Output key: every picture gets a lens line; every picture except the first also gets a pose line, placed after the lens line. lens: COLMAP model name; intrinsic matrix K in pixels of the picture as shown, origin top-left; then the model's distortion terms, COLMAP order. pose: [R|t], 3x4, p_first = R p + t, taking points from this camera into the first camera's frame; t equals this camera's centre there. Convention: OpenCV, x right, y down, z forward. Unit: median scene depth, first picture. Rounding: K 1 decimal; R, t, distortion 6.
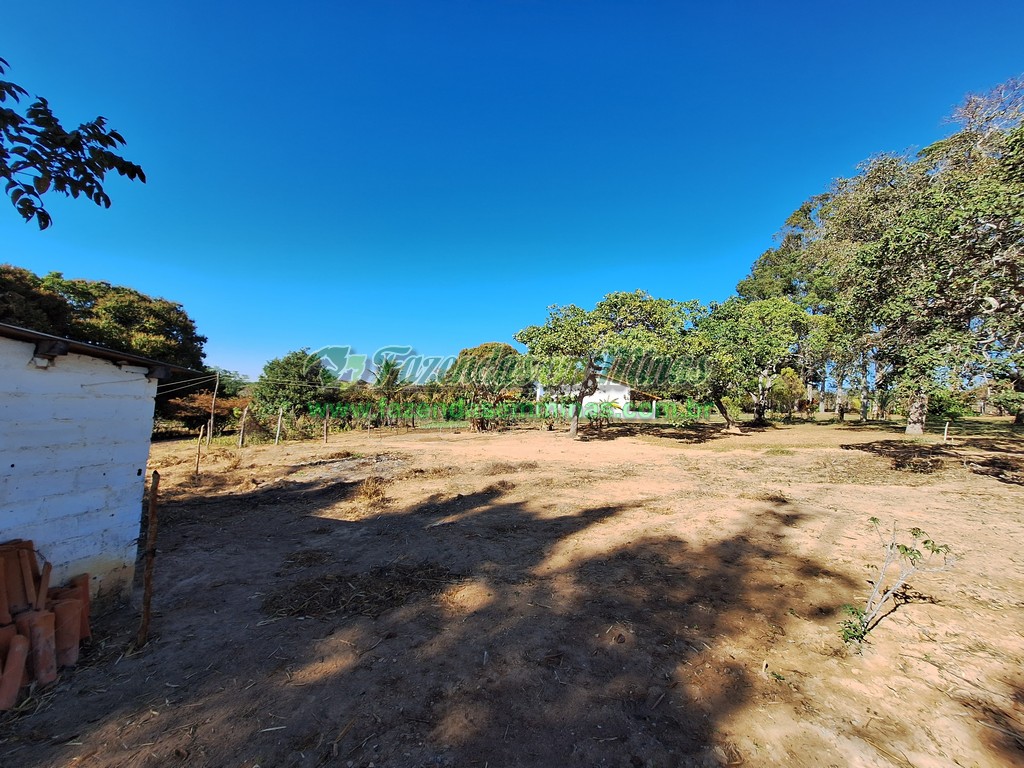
lens RADIAL K [[404.0, 0, 510.3], [0, 404.0, 386.2], [0, 0, 1]] dist [0.000544, -0.000444]
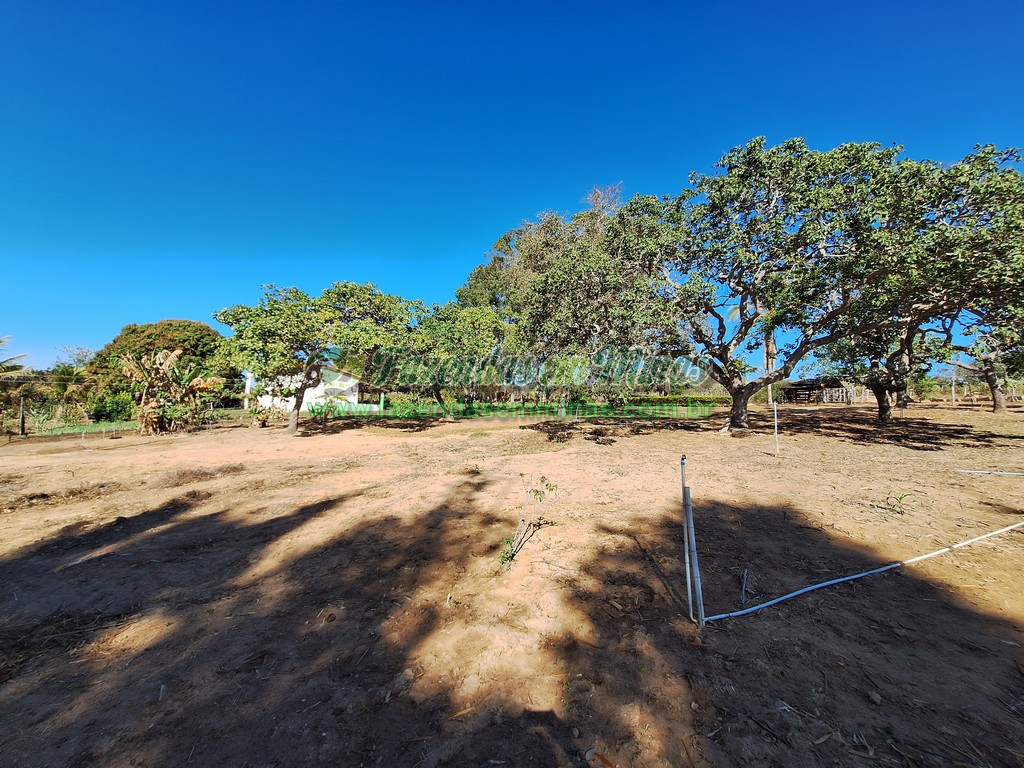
lens RADIAL K [[404.0, 0, 508.3], [0, 404.0, 380.4], [0, 0, 1]] dist [0.000544, -0.000444]
pose [[0.801985, 0.015056, 0.597154, 0.002064], [-0.017448, 0.999846, -0.001776, 0.000327], [-0.597089, -0.008995, 0.802125, -0.046367]]
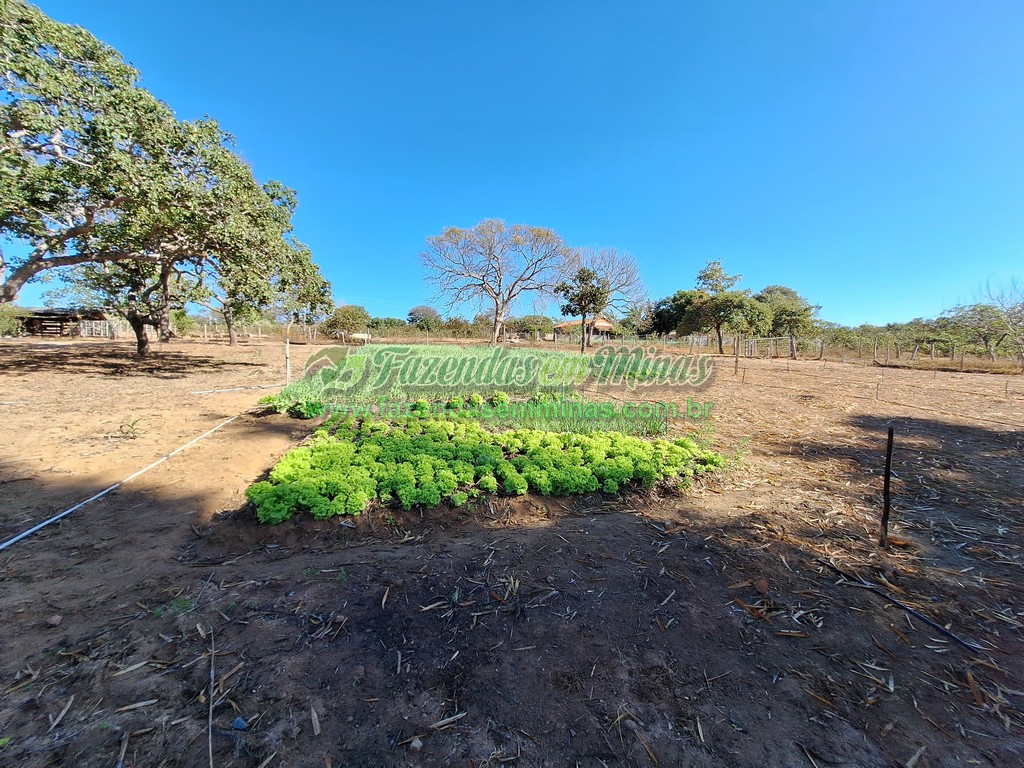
lens RADIAL K [[404.0, 0, 512.3], [0, 404.0, 381.1], [0, 0, 1]] dist [0.000544, -0.000444]
pose [[-0.517276, -0.105173, 0.849331, -0.008594], [-0.068560, 0.994323, 0.081371, 0.006909], [-0.853068, -0.016139, -0.521551, -0.105181]]
